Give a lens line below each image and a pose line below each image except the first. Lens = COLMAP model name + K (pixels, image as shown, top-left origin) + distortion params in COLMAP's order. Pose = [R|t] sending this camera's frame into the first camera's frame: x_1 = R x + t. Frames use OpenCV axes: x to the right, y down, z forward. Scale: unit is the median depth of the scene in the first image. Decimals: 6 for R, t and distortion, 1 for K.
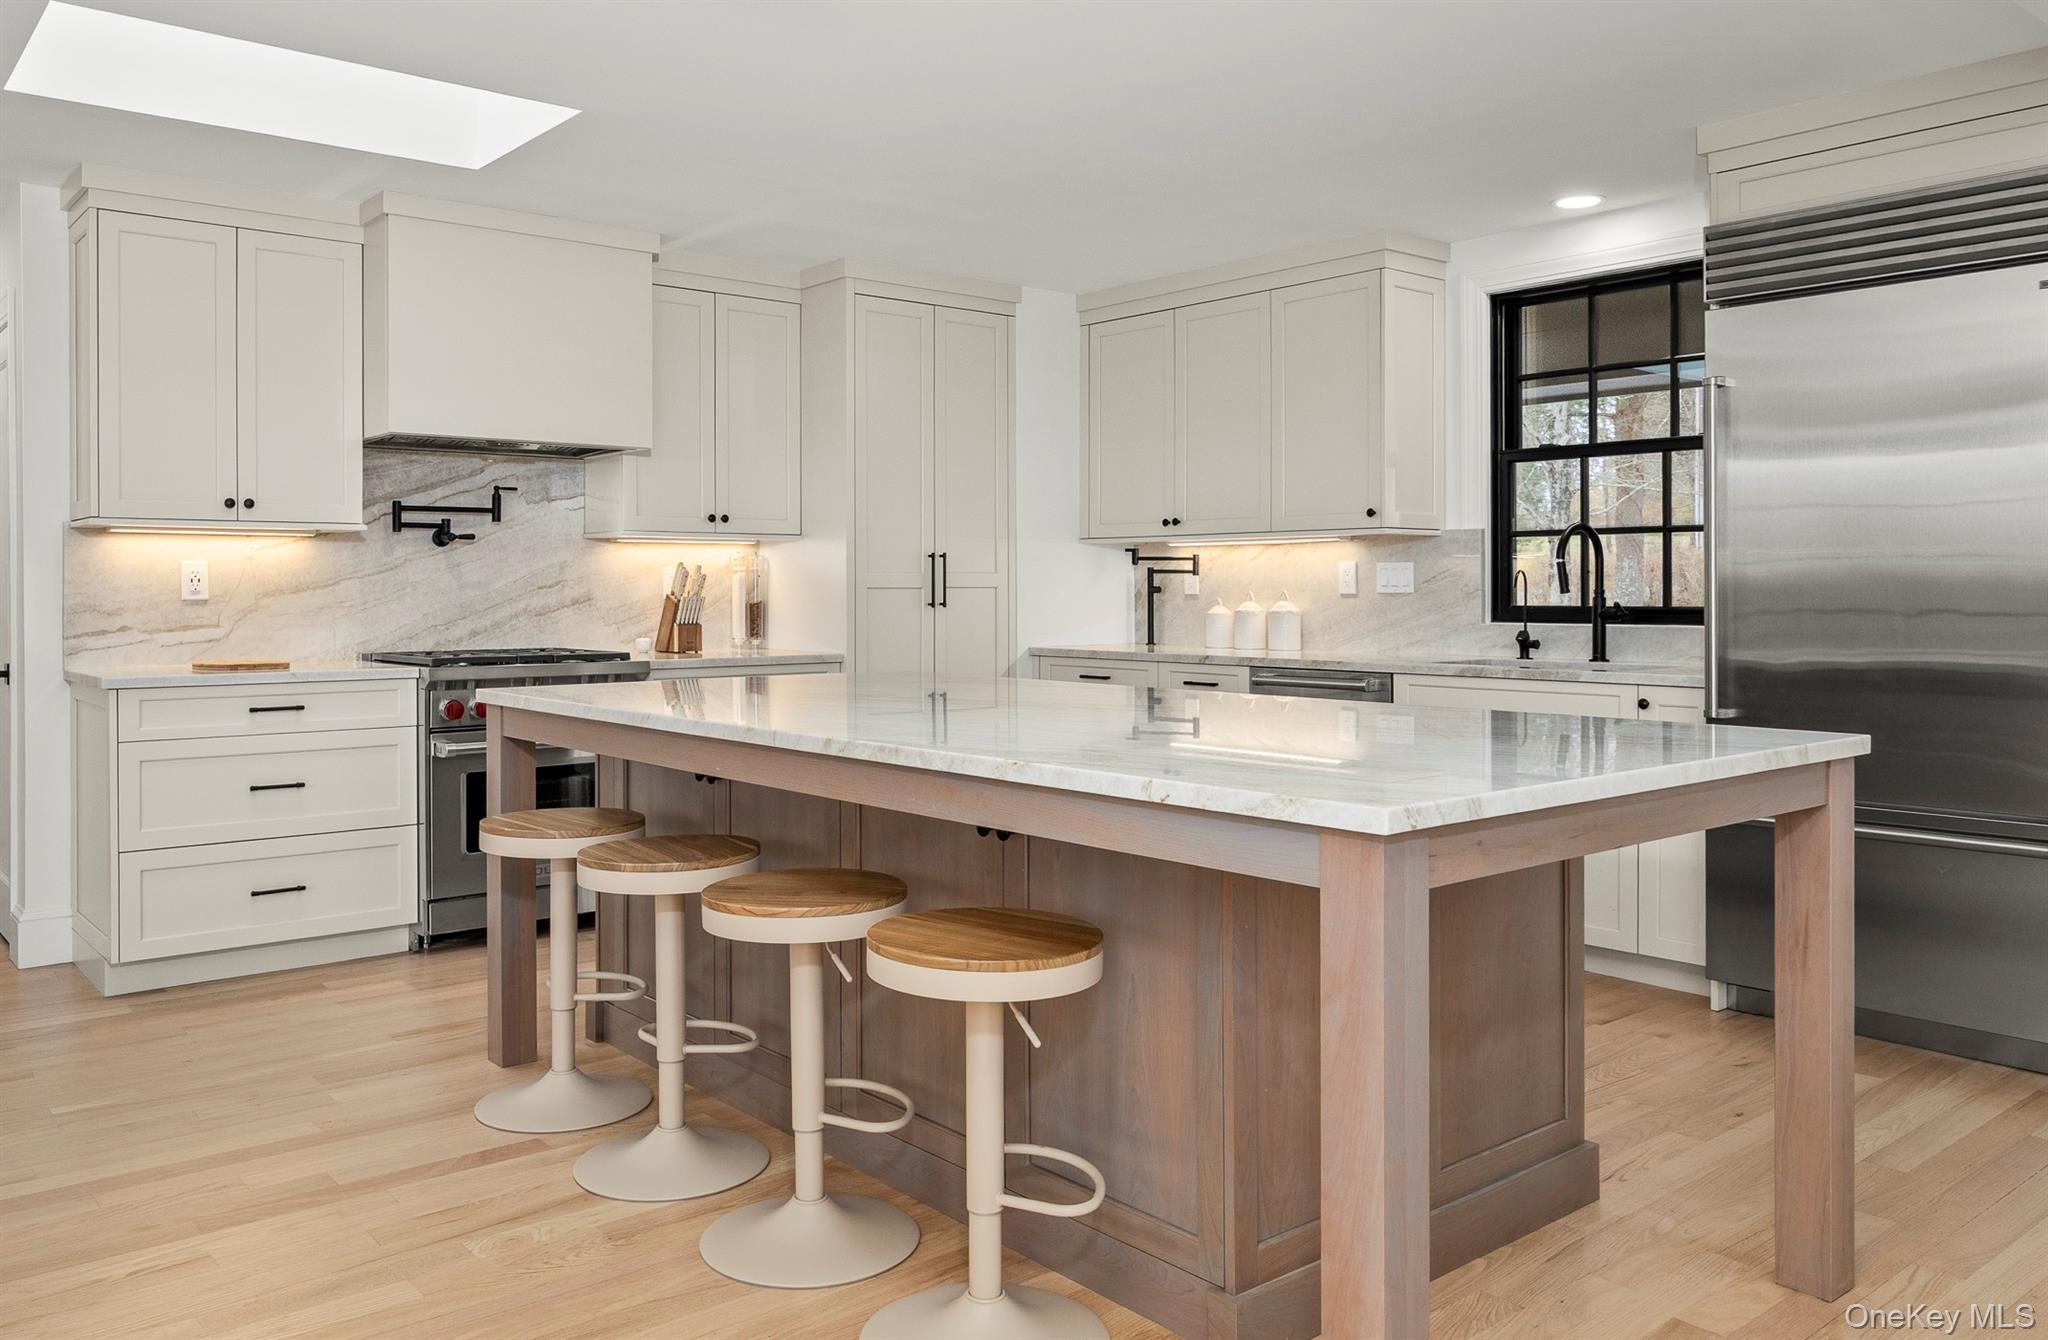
lens RADIAL K [[1552.5, 0, 1020.9], [0, 1552.5, 596.7], [0, 0, 1]] dist [-0.007009, -0.004794]
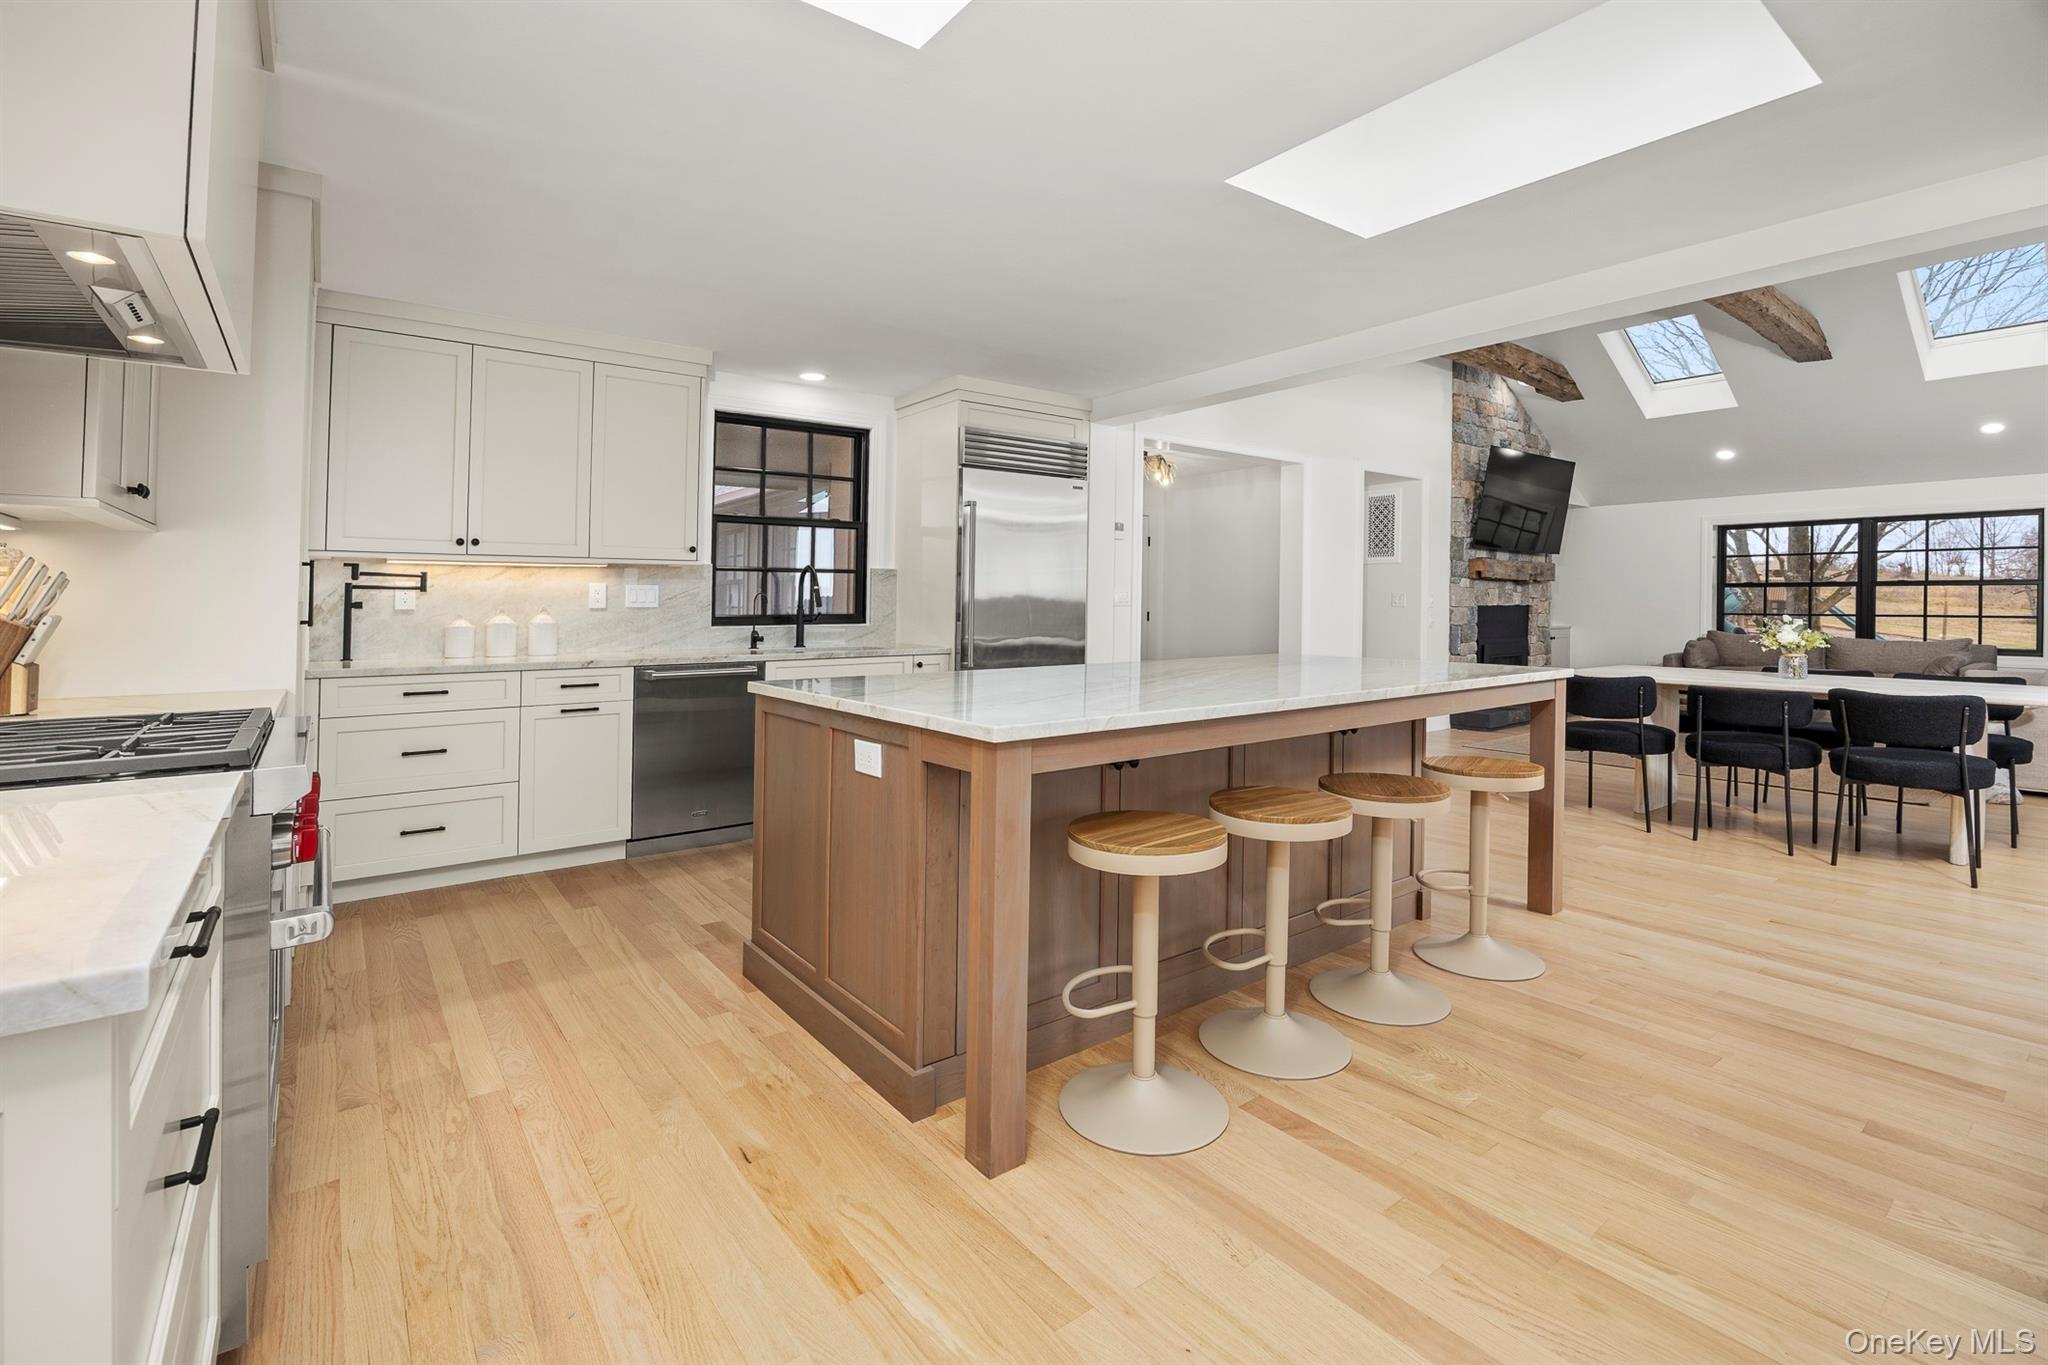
lens RADIAL K [[882.4, 0, 1017.7], [0, 882.4, 630.4], [0, 0, 1]] dist [-0.028146, -0.000015]
pose [[0.074168, -0.025249, 0.996926, -0.473803], [0.006622, 0.999670, 0.024826, 0.000772], [-0.997224, 0.004760, 0.074311, 0.567860]]
